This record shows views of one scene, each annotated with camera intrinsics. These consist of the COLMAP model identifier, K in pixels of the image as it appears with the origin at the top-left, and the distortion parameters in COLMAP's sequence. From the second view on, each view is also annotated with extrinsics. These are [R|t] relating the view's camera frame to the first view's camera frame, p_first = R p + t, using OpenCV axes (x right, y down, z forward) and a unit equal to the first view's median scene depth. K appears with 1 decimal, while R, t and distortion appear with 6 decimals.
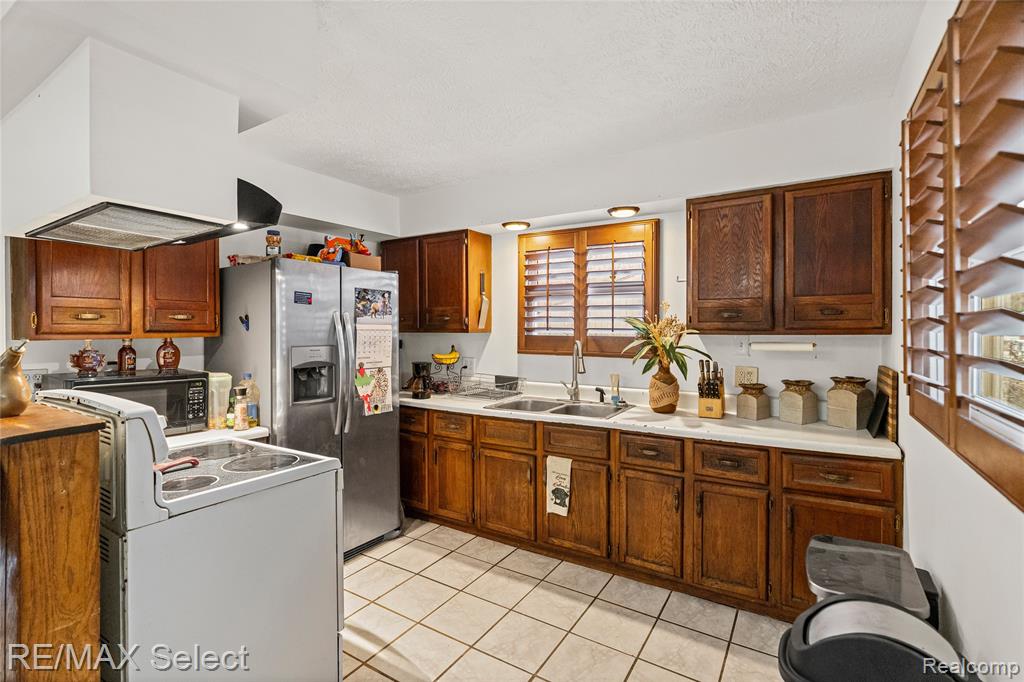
lens RADIAL K [[467.7, 0, 512.0], [0, 467.7, 334.8], [0, 0, 1]] dist [0.000787, 0.000008]
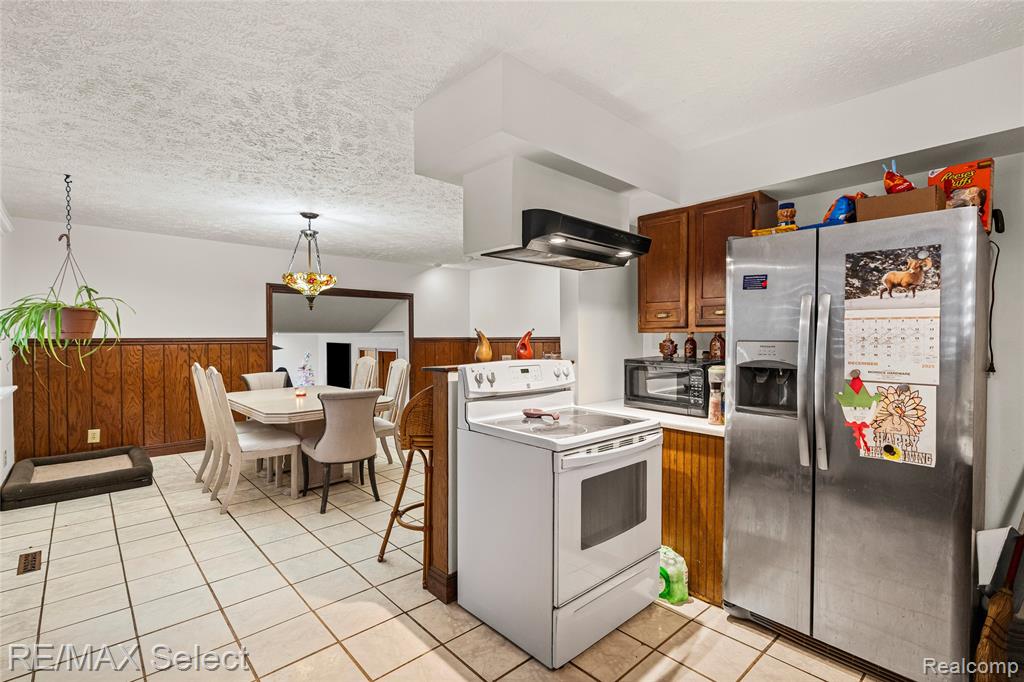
lens RADIAL K [[467.7, 0, 509.1], [0, 467.7, 339.8], [0, 0, 1]] dist [0.000787, 0.000008]
pose [[-0.257125, 0.011606, -0.966308, 0.420718], [-0.005280, 0.999896, 0.013414, 0.012245], [0.966364, 0.008551, -0.257037, 0.722858]]
